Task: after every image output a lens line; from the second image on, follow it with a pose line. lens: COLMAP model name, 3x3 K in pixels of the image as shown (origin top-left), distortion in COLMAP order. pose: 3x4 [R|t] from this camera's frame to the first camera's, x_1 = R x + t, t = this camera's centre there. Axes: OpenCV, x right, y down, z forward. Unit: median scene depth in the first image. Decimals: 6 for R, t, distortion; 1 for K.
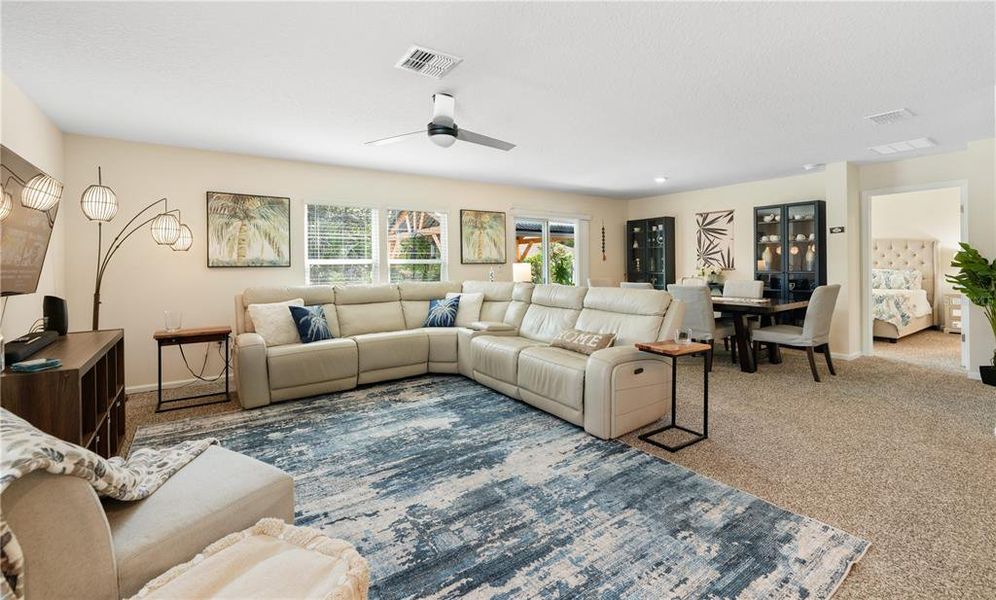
lens RADIAL K [[426.4, 0, 495.7], [0, 426.4, 266.0], [0, 0, 1]] dist [-0.001579, -0.000075]
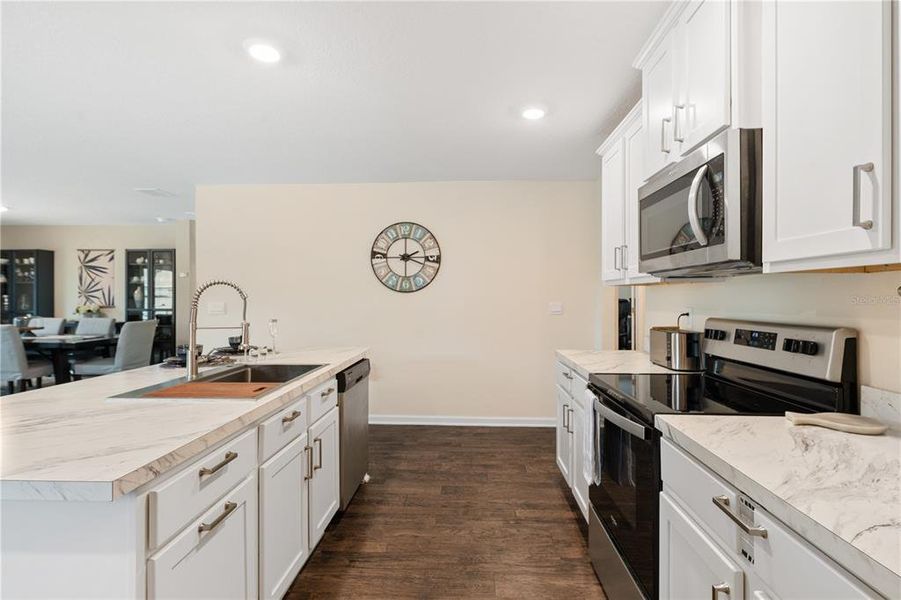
lens RADIAL K [[448.7, 0, 452.0], [0, 448.7, 296.6], [0, 0, 1]] dist [0.004132, 0.001638]
pose [[0.619954, 0.010635, 0.784566, 0.343339], [-0.002921, 0.999932, -0.011246, -0.013023], [-0.784633, 0.004680, 0.619943, -0.500856]]
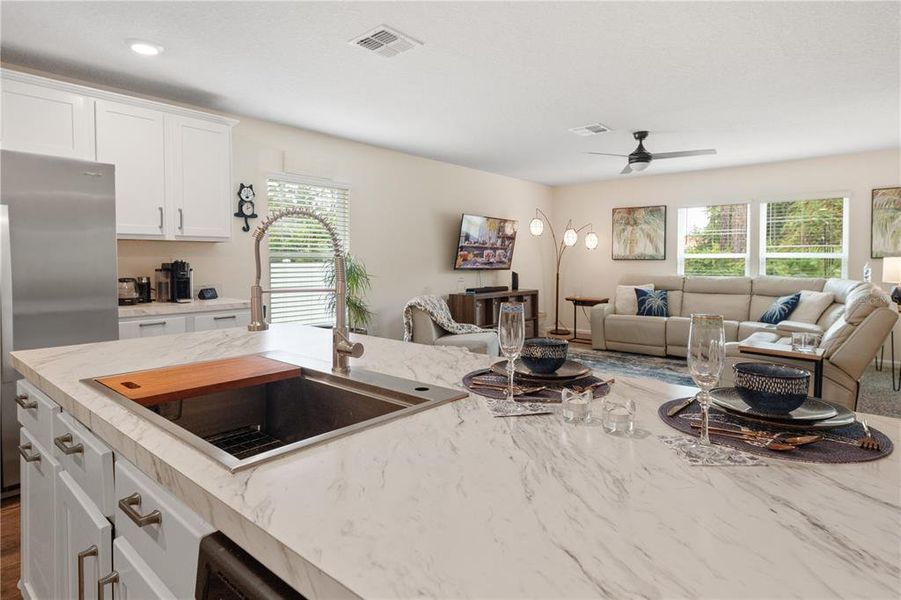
lens RADIAL K [[486.2, 0, 466.8], [0, 486.2, 274.8], [0, 0, 1]] dist [0.006990, 0.001639]
pose [[0.271705, 0.039359, -0.961576, 0.881308], [-0.007497, 0.999220, 0.038781, -0.006739], [0.962351, -0.003328, 0.271788, 0.044373]]
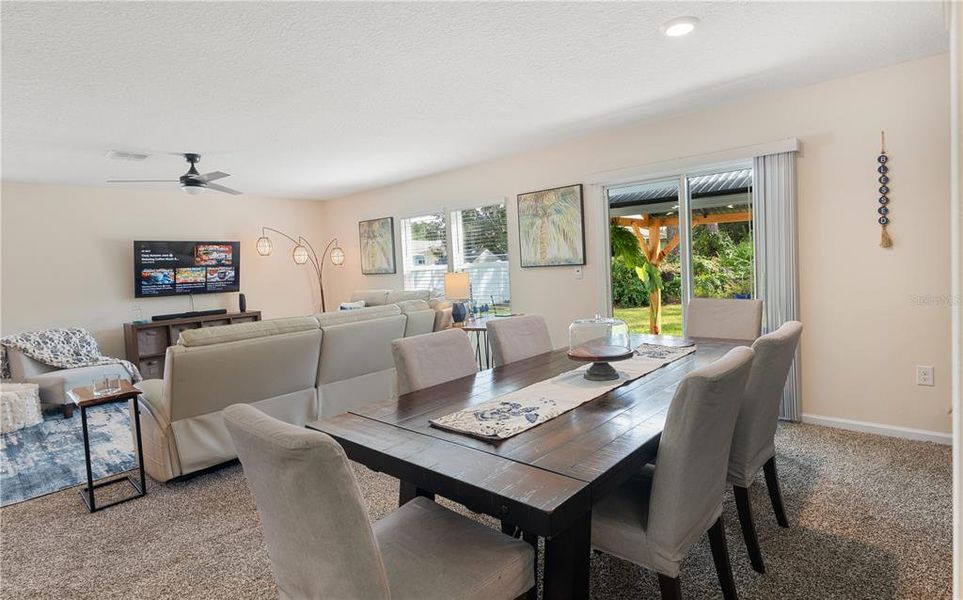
lens RADIAL K [[487.1, 0, 484.9], [0, 487.1, 290.2], [0, 0, 1]] dist [0.002144, 0.000407]
pose [[0.218572, 0.054567, -0.974294, 1.102616], [0.044443, 0.996843, 0.065800, -0.036697], [0.974808, -0.057683, 0.215457, 1.107692]]
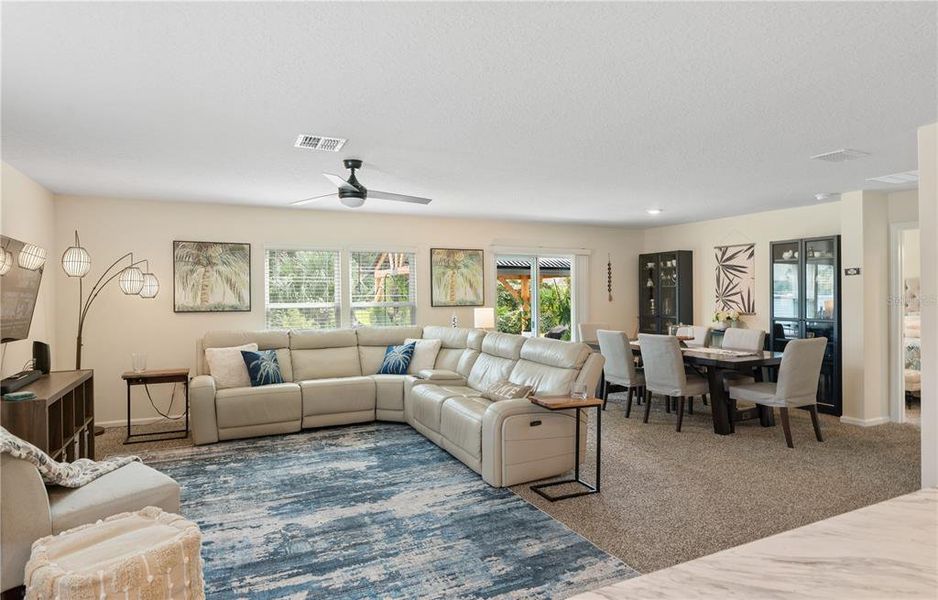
lens RADIAL K [[535.3, 0, 469.4], [0, 535.3, 298.2], [0, 0, 1]] dist [-0.003519, 0.003352]
pose [[0.987068, 0.003780, -0.160255, 0.279556], [-0.003238, 0.999988, 0.003642, -0.041546], [0.160267, -0.003076, 0.987069, -0.209210]]
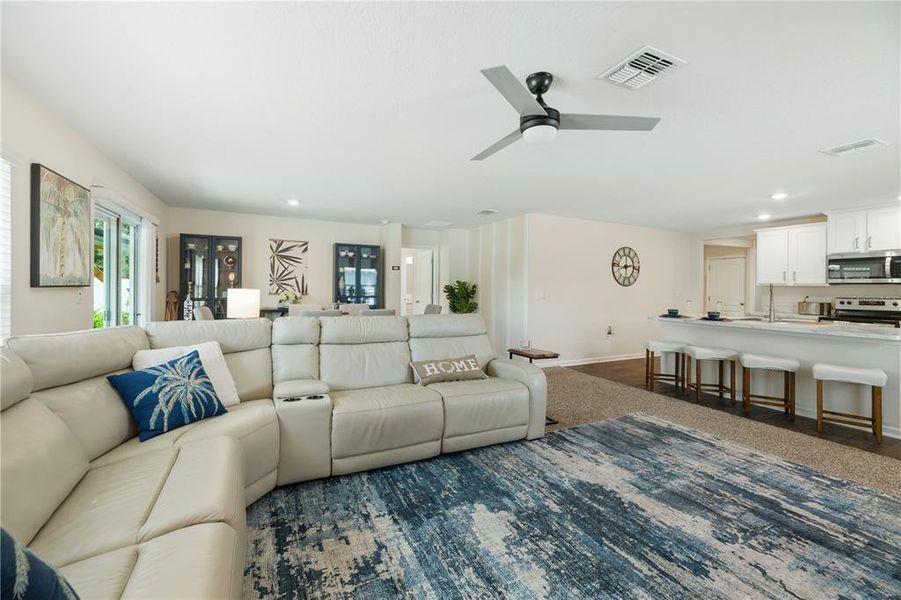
lens RADIAL K [[376.5, 0, 455.3], [0, 376.5, 285.3], [0, 0, 1]] dist [0.004065, -0.000407]
pose [[0.137212, 0.016537, 0.990404, -0.599312], [-0.008693, 0.999842, -0.015491, -0.007003], [-0.990504, -0.006484, 0.137334, 0.769241]]
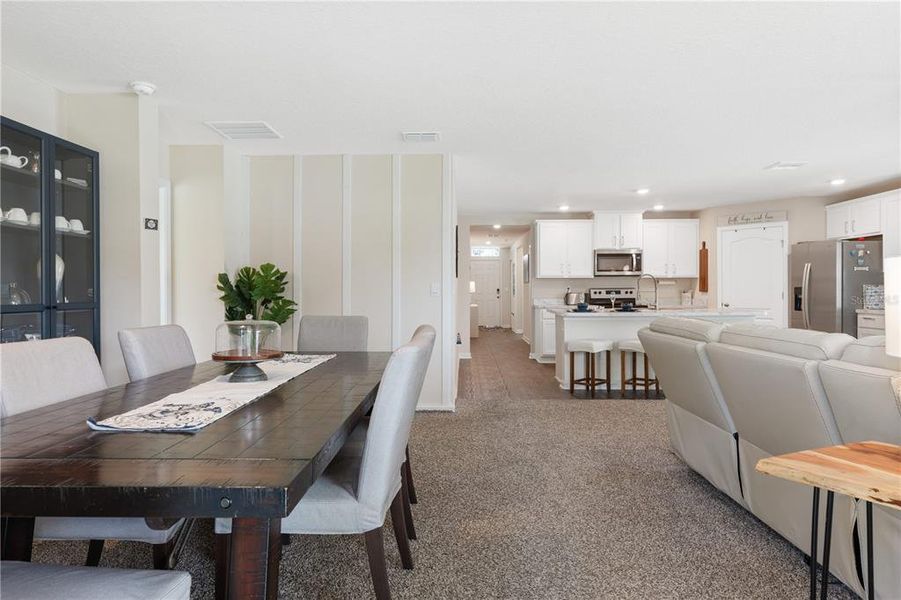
lens RADIAL K [[516.6, 0, 448.6], [0, 516.6, 292.3], [0, 0, 1]] dist [-0.030453, 0.001391]
pose [[-0.797481, 0.010398, 0.603254, 0.129414], [0.014509, 0.999893, 0.001946, 0.007439], [-0.603169, 0.010304, -0.797547, 1.588679]]
